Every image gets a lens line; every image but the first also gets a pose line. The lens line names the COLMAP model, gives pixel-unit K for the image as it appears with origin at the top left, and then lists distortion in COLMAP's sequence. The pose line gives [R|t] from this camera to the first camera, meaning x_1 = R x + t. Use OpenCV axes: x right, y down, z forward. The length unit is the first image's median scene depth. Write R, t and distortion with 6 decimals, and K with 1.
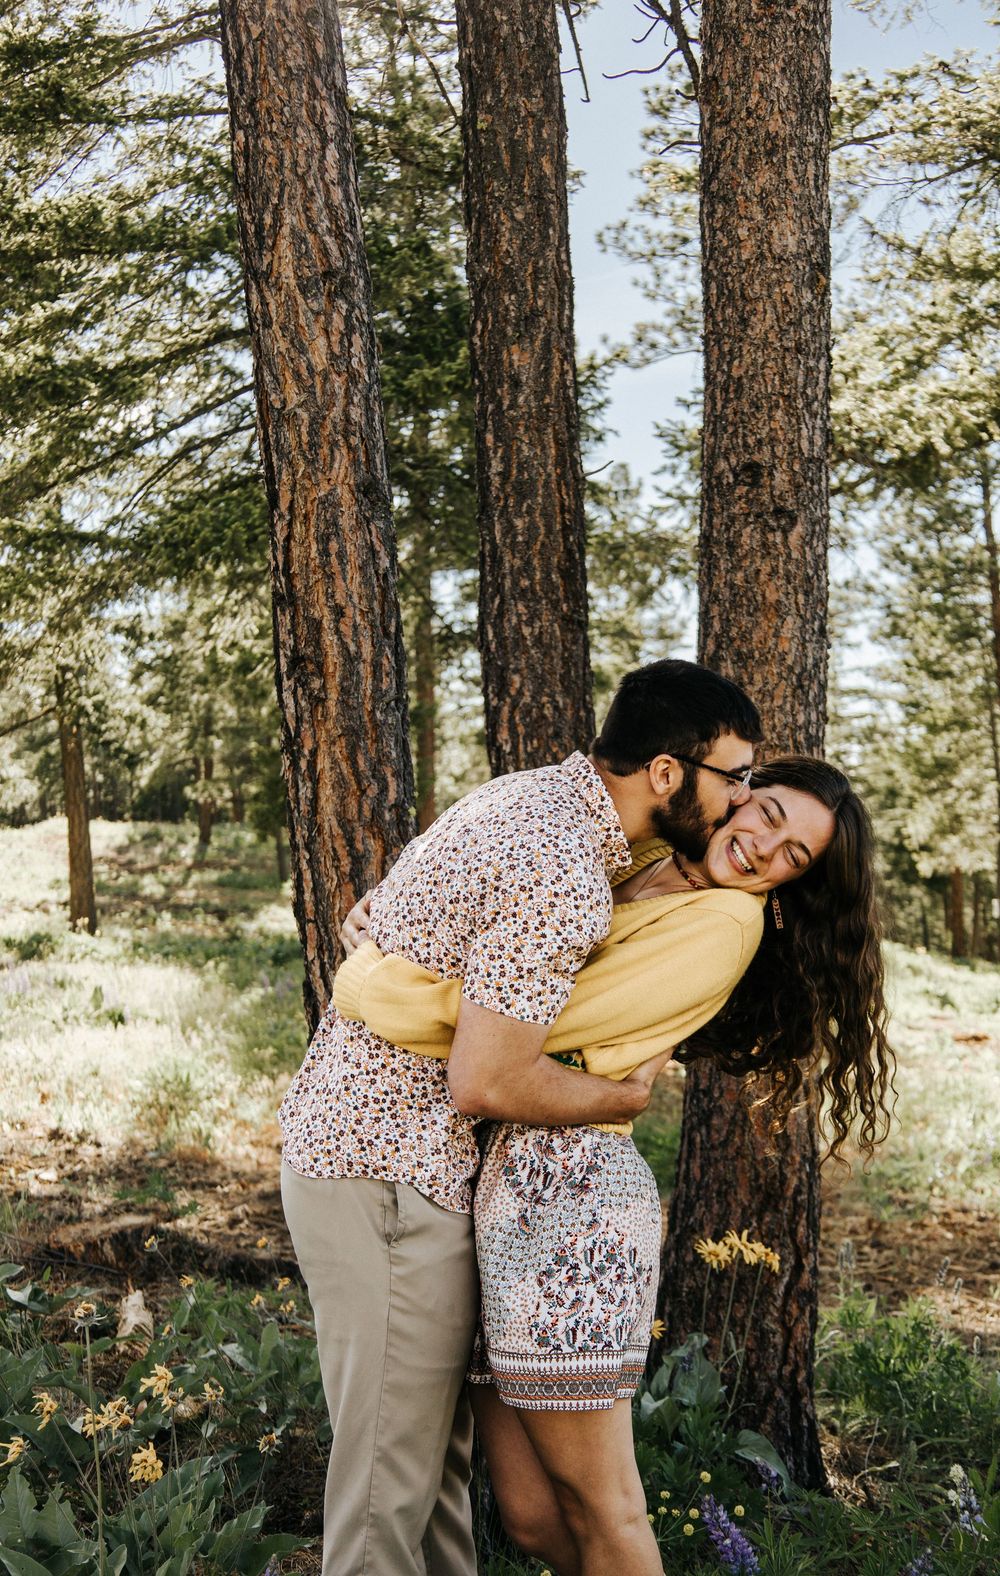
lens RADIAL K [[1928.4, 0, 502.1], [0, 1928.4, 784.9], [0, 0, 1]] dist [-0.006606, 0.000000]
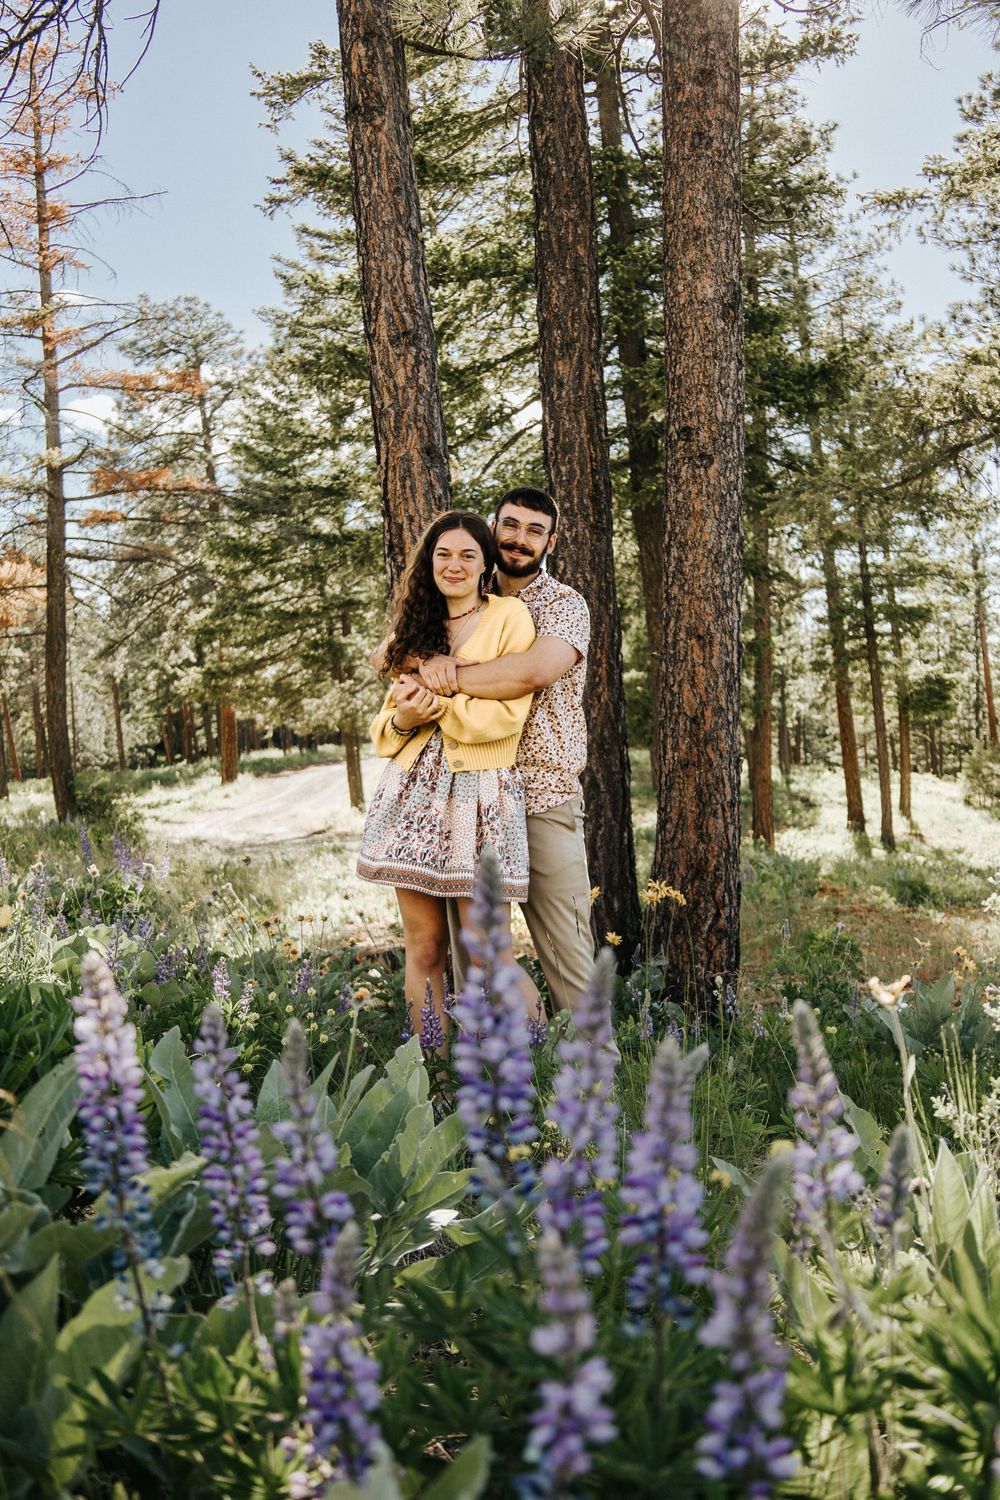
lens RADIAL K [[1723.9, 0, 499.1], [0, 1723.9, 751.3], [0, 0, 1]] dist [-0.031300, 0.000000]
pose [[0.974036, 0.001373, -0.226388, 0.306408], [0.002177, 0.999879, 0.015430, 0.087770], [0.226382, -0.015522, 0.973915, -0.476468]]
